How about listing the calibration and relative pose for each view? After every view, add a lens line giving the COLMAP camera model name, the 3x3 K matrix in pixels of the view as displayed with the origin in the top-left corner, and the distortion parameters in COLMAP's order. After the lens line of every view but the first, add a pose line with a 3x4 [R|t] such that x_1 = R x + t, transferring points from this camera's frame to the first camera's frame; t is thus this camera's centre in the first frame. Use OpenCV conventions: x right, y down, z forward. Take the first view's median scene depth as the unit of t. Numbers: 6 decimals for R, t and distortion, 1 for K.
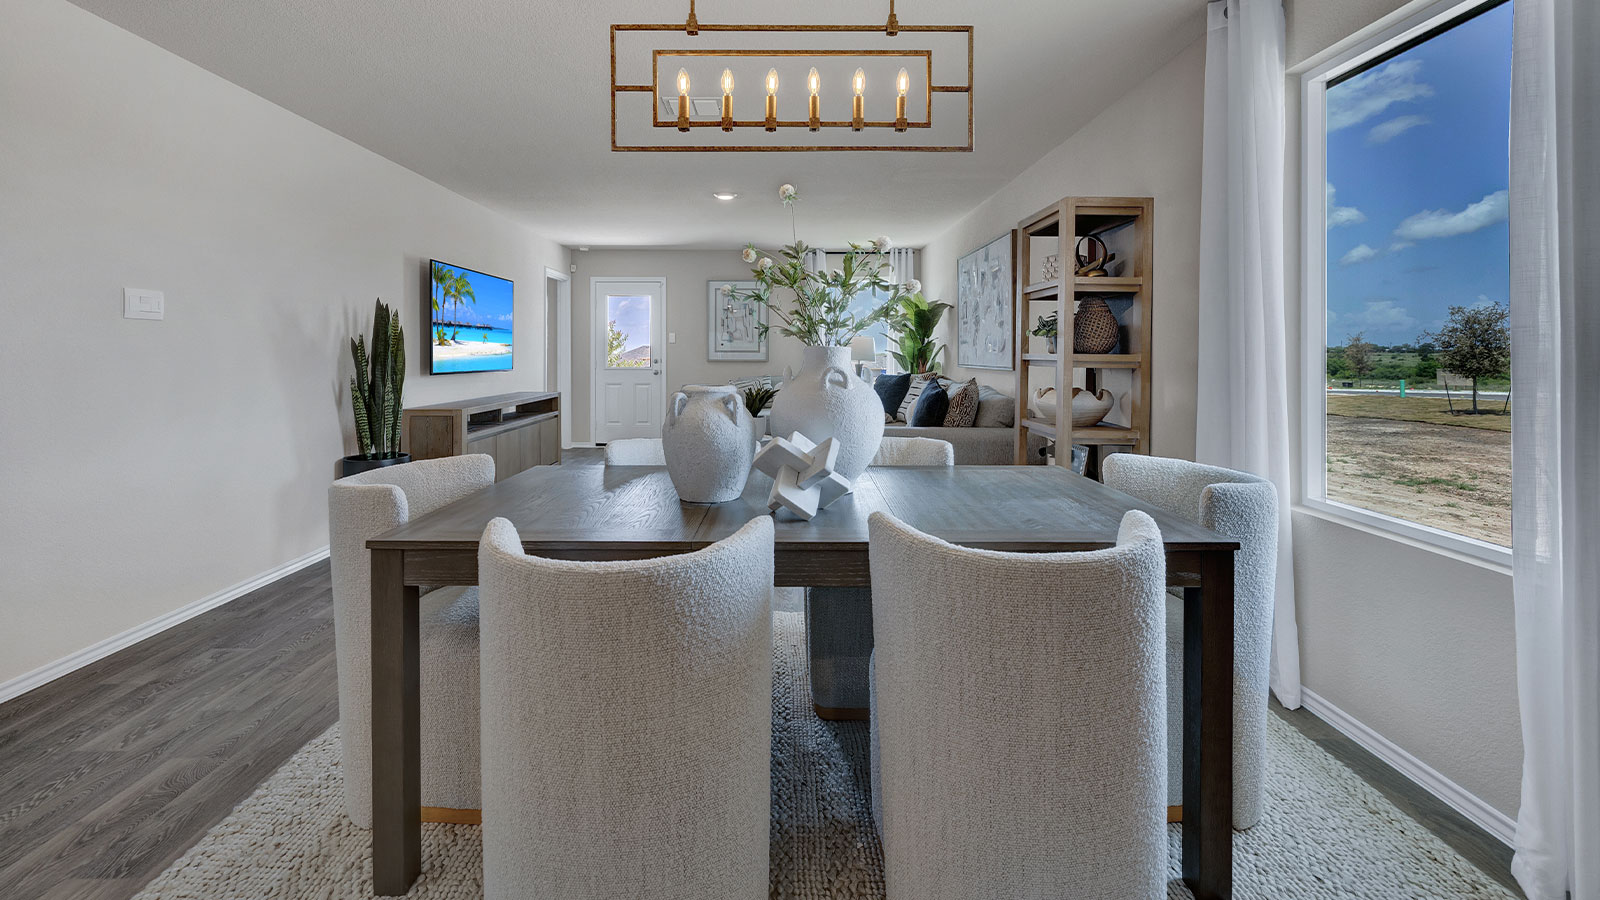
lens RADIAL K [[631.0, 0, 766.4], [0, 631.0, 358.5], [0, 0, 1]] dist [0.000480, 0.000279]
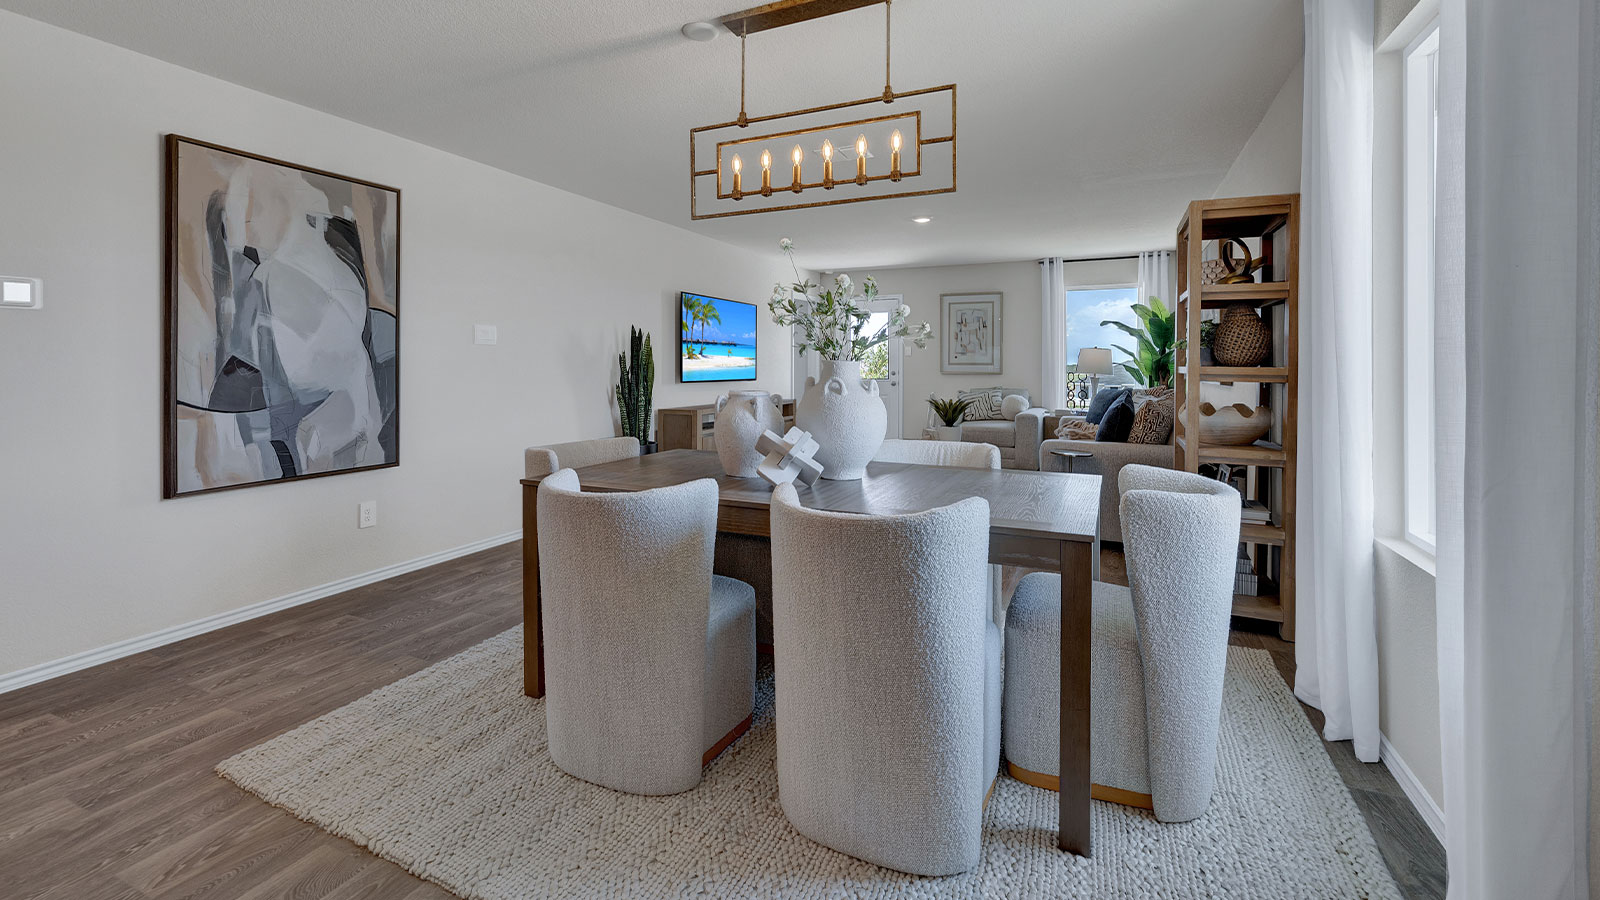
lens RADIAL K [[628.2, 0, 806.5], [0, 628.2, 366.9], [0, 0, 1]] dist [-0.000971, -0.000081]
pose [[0.918175, 0.001970, -0.396171, 0.418289], [-0.004079, 0.999982, -0.004479, -0.000627], [0.396155, 0.005729, 0.918166, -0.128595]]
